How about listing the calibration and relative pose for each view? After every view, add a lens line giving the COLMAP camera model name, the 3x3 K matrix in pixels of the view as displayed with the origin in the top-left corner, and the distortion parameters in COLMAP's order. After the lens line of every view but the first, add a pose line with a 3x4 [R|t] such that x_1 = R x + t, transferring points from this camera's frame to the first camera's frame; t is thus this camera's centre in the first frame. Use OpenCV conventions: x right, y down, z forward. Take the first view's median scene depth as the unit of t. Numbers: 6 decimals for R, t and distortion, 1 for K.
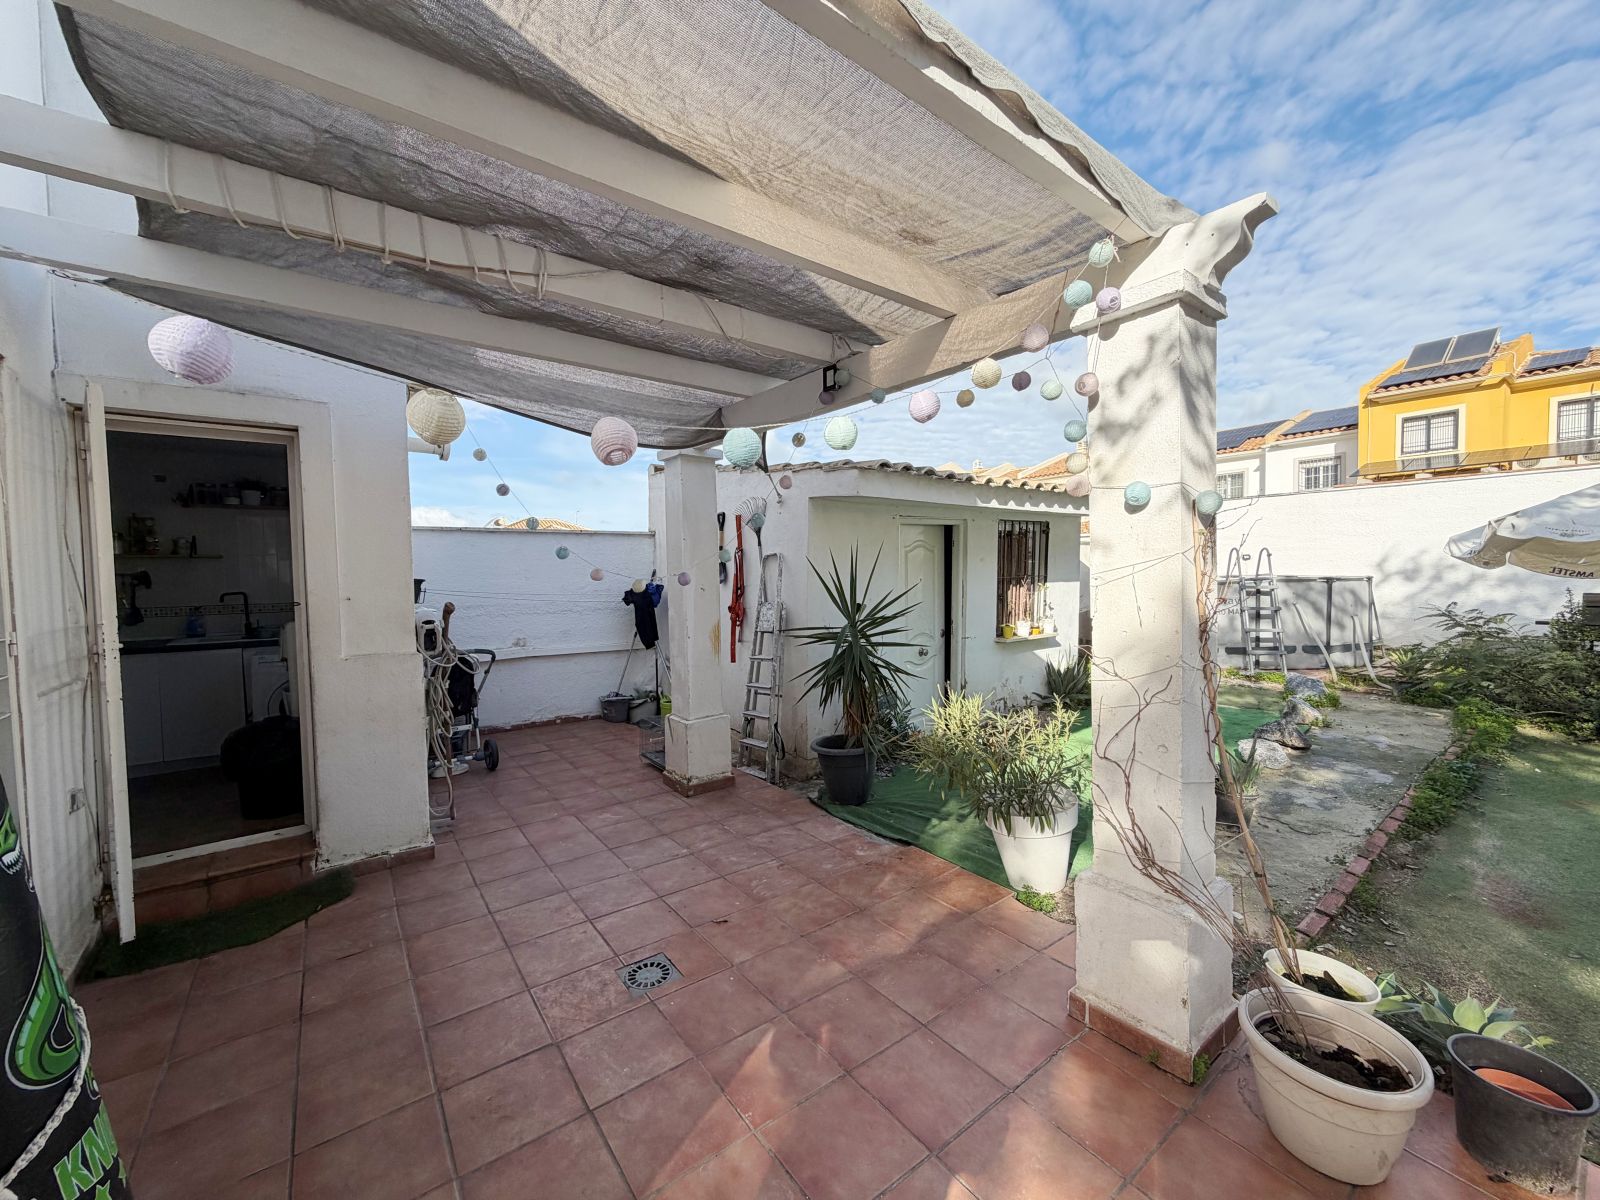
lens RADIAL K [[637.7, 0, 800.0], [0, 637.7, 600.0], [0, 0, 1]] dist [-0.000652, 0.000076]
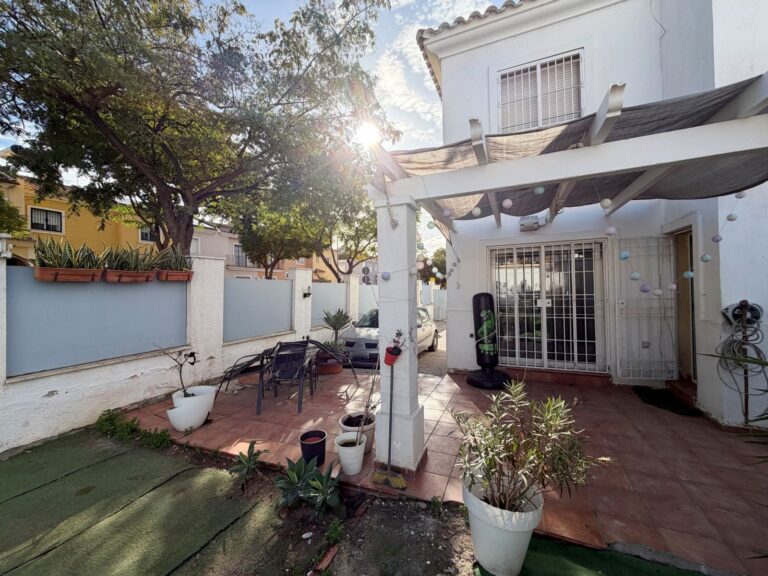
lens RADIAL K [[306.1, 0, 384.0], [0, 306.1, 288.0], [0, 0, 1]] dist [-0.000652, 0.000076]
pose [[-0.873946, 0.030923, -0.485038, 0.719235], [0.010918, 0.998971, 0.044016, -0.079385], [0.485900, 0.033172, -0.873385, 1.216716]]
